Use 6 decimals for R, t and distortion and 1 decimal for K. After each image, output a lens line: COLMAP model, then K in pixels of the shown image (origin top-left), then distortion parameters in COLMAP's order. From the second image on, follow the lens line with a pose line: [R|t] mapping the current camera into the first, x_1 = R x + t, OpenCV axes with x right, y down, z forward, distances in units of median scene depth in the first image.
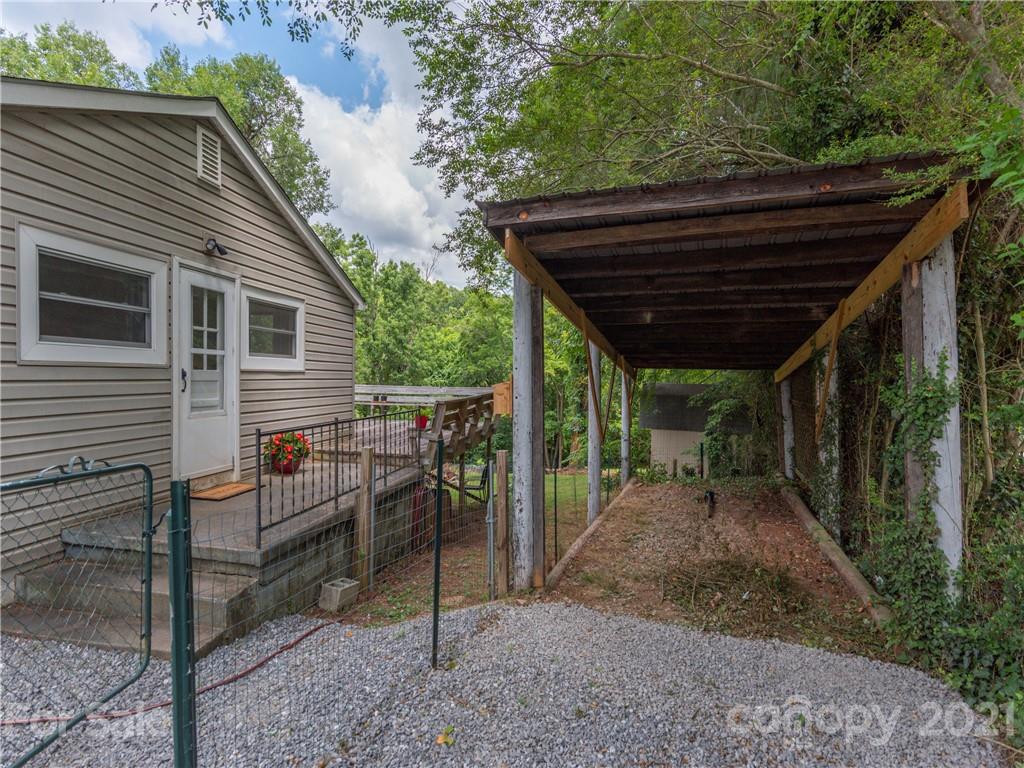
lens RADIAL K [[507.0, 0, 522.6], [0, 507.0, 389.1], [0, 0, 1]] dist [0.015146, 0.000527]
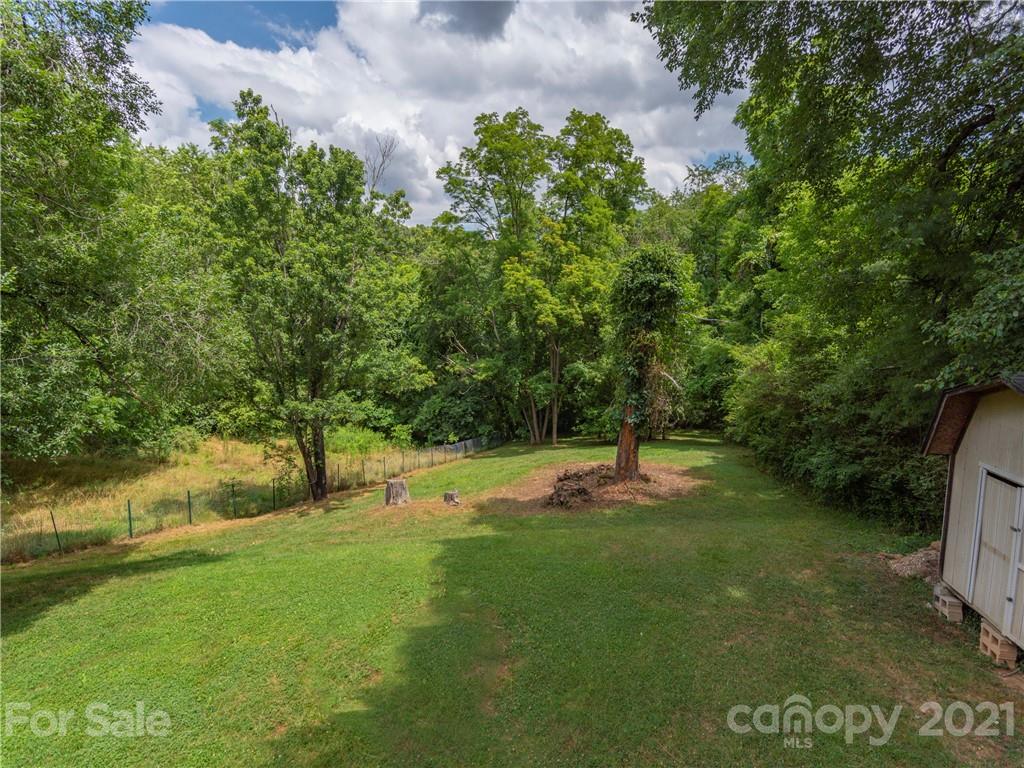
lens RADIAL K [[507.0, 0, 505.9], [0, 507.0, 373.5], [0, 0, 1]] dist [0.015146, 0.000527]
pose [[0.998387, -0.022465, 0.052139, -0.075416], [0.018129, 0.996453, 0.082181, -0.029721], [-0.053800, -0.081103, 0.995253, 0.403633]]
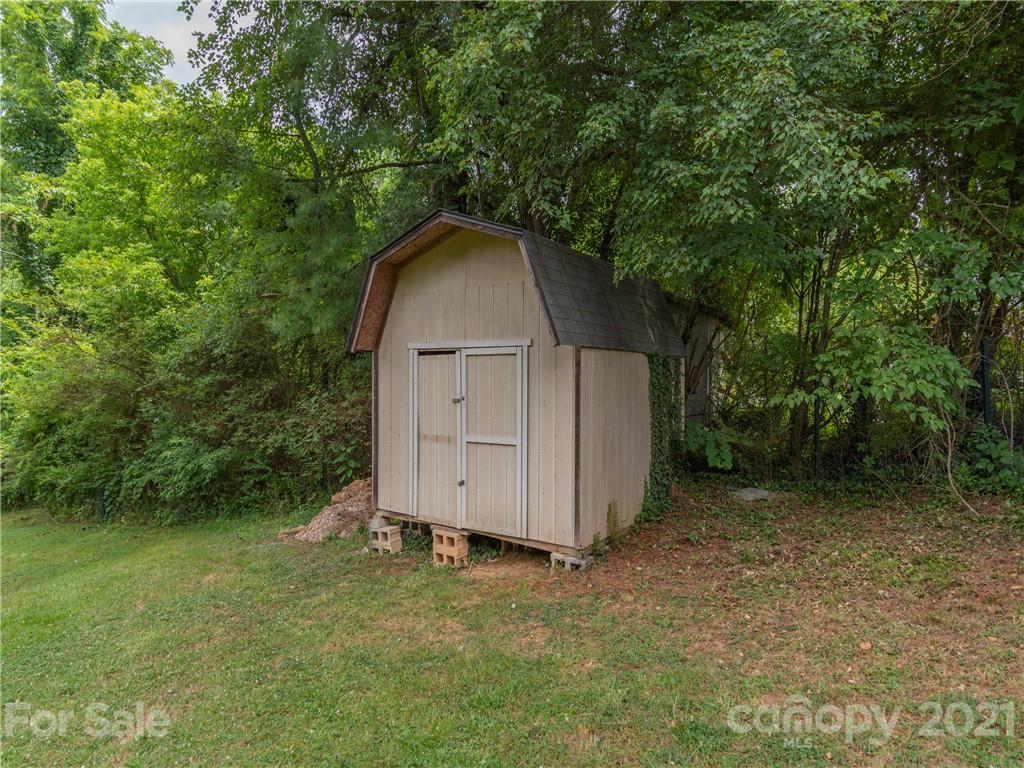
lens RADIAL K [[585.7, 0, 509.6], [0, 585.7, 380.1], [0, 0, 1]] dist [0.008470, 0.000359]
pose [[0.340671, -0.022410, 0.939915, -0.045155], [0.036267, 0.999285, 0.010680, 0.049938], [-0.939483, 0.030450, 0.341241, 0.514134]]
